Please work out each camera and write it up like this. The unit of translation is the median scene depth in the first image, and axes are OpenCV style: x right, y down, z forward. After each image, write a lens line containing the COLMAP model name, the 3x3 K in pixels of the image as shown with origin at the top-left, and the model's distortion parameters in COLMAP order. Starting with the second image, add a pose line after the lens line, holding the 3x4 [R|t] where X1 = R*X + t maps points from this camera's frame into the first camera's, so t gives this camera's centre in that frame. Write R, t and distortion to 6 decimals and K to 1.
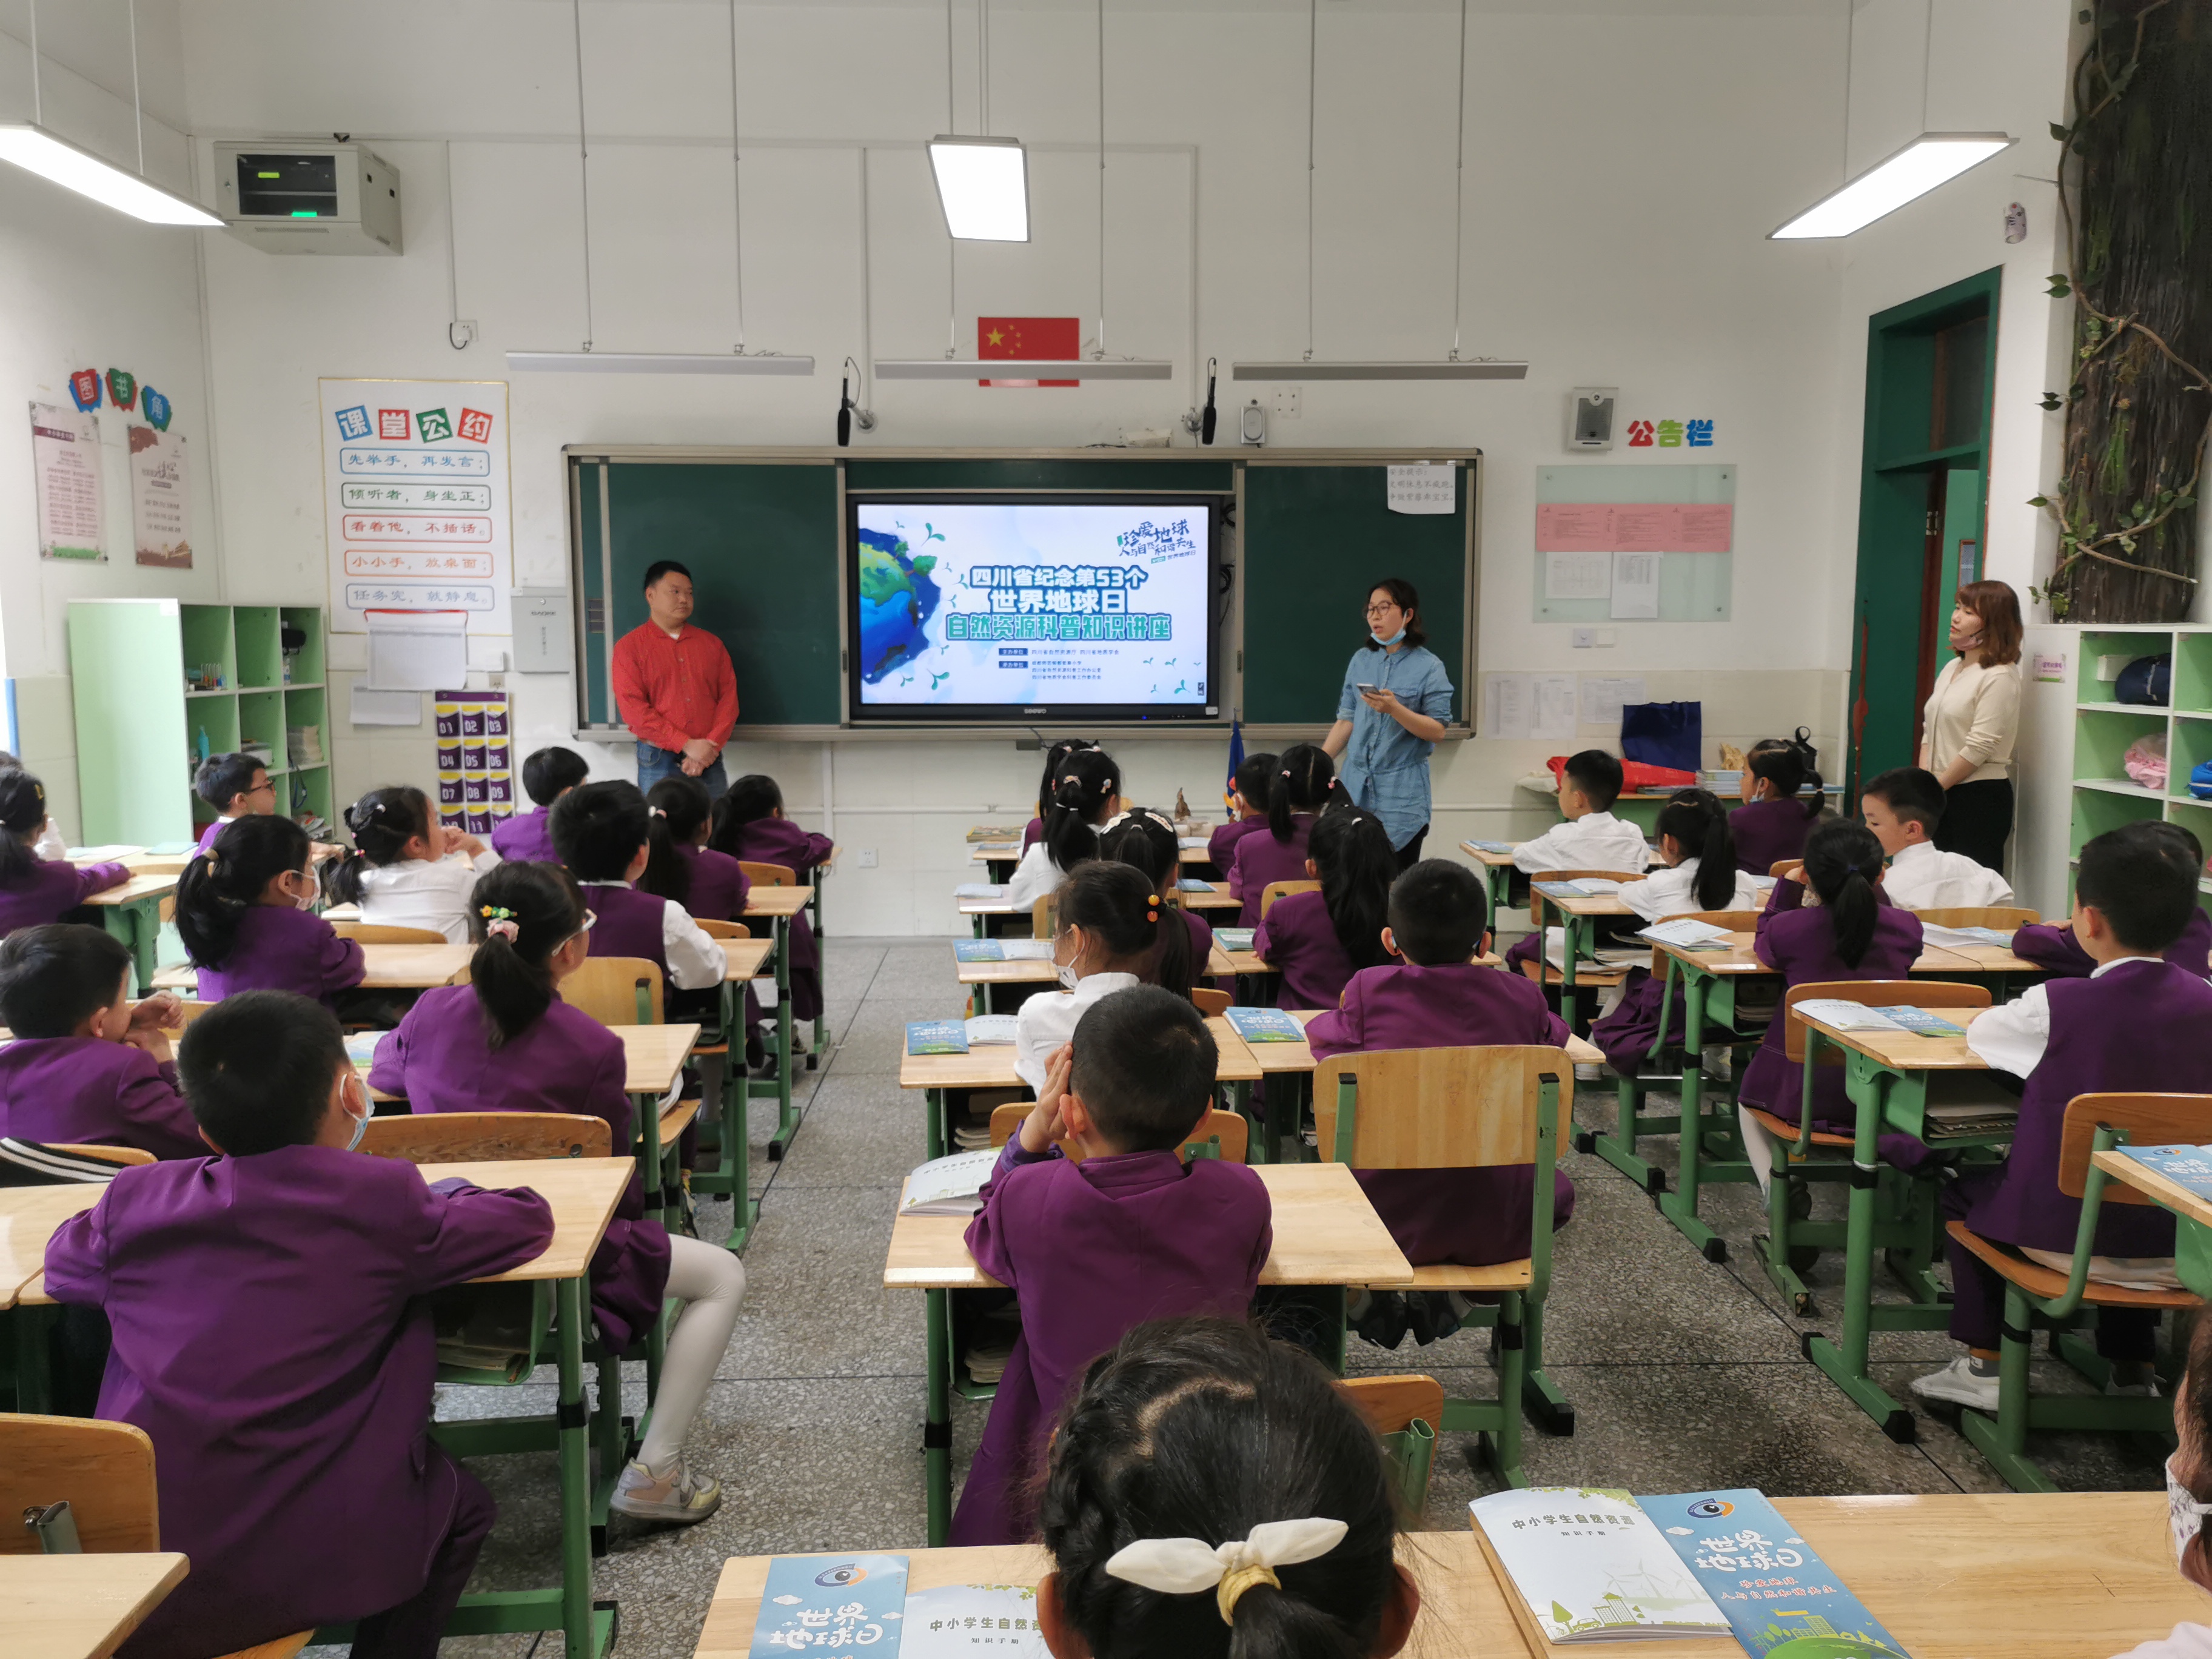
lens RADIAL K [[1732.6, 0, 1109.1], [0, 1732.6, 829.8], [0, 0, 1]] dist [0.049485, -0.012925]
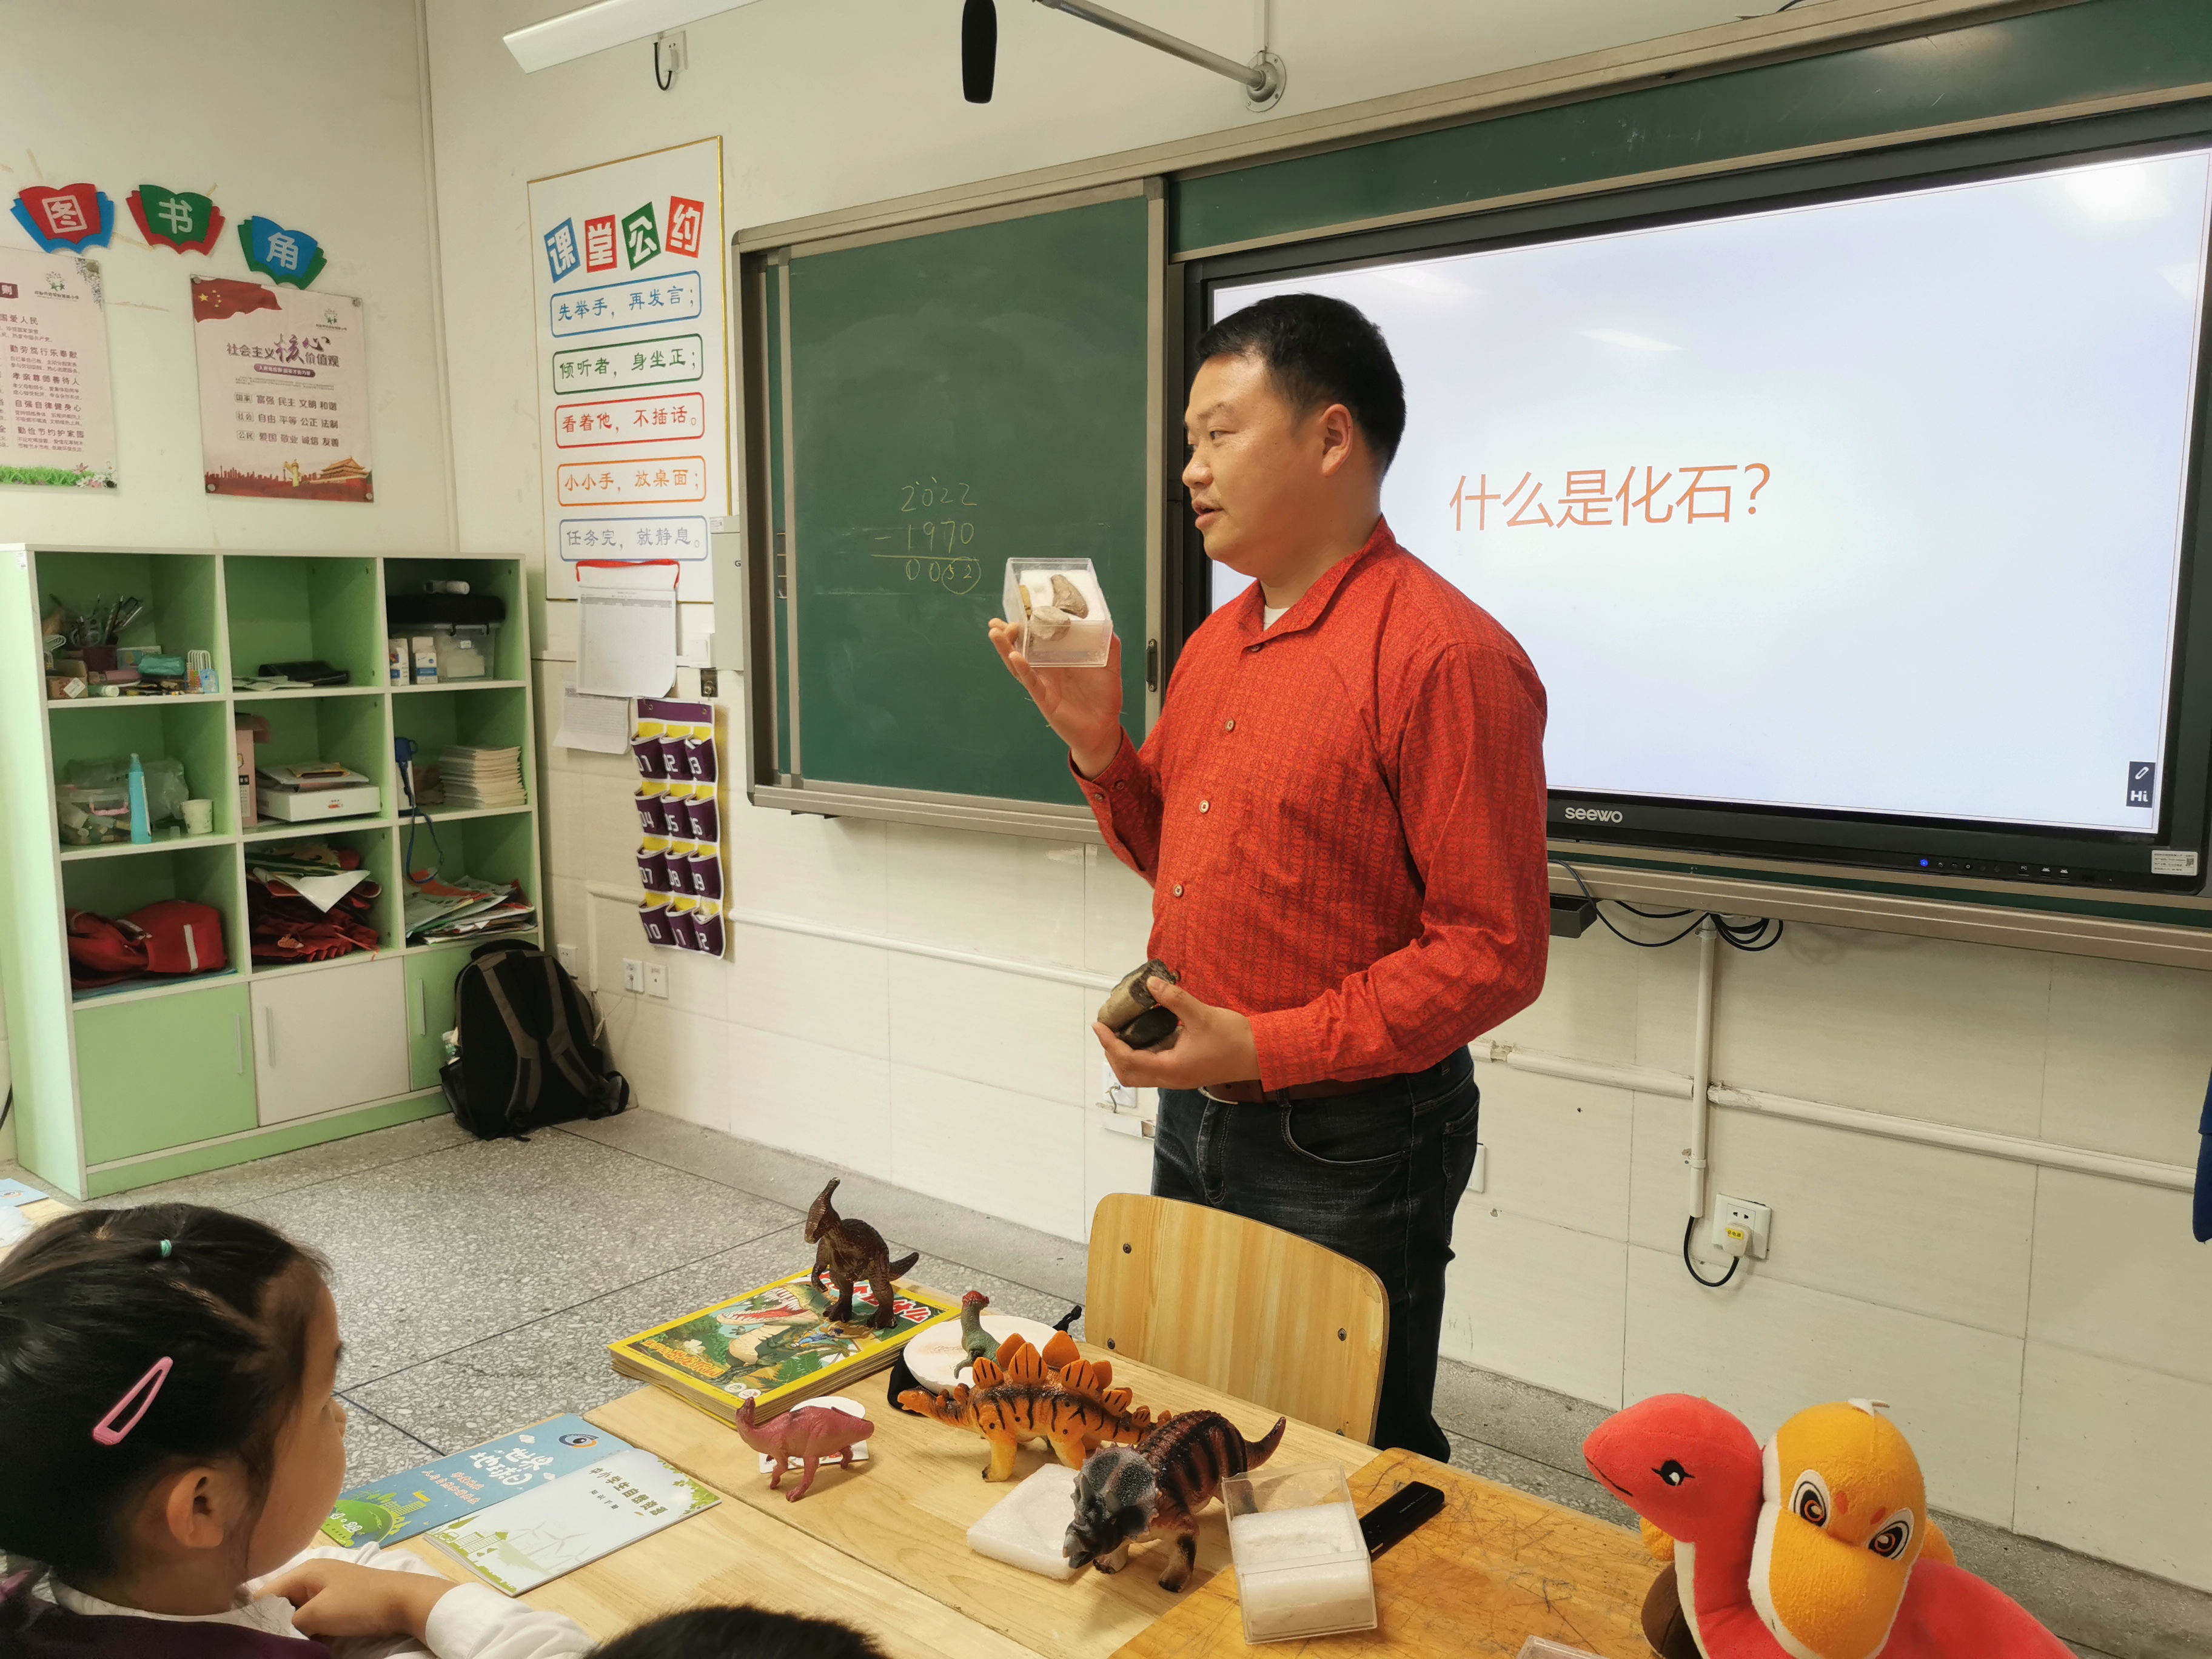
lens RADIAL K [[1732.6, 0, 1107.9], [0, 1732.6, 827.5], [0, 0, 1]] dist [0.049485, -0.012925]
pose [[0.750947, 0.086800, -0.654634, 0.119852], [-0.072573, 0.996167, 0.048834, -0.077345], [0.656363, 0.010837, 0.754367, 0.669644]]
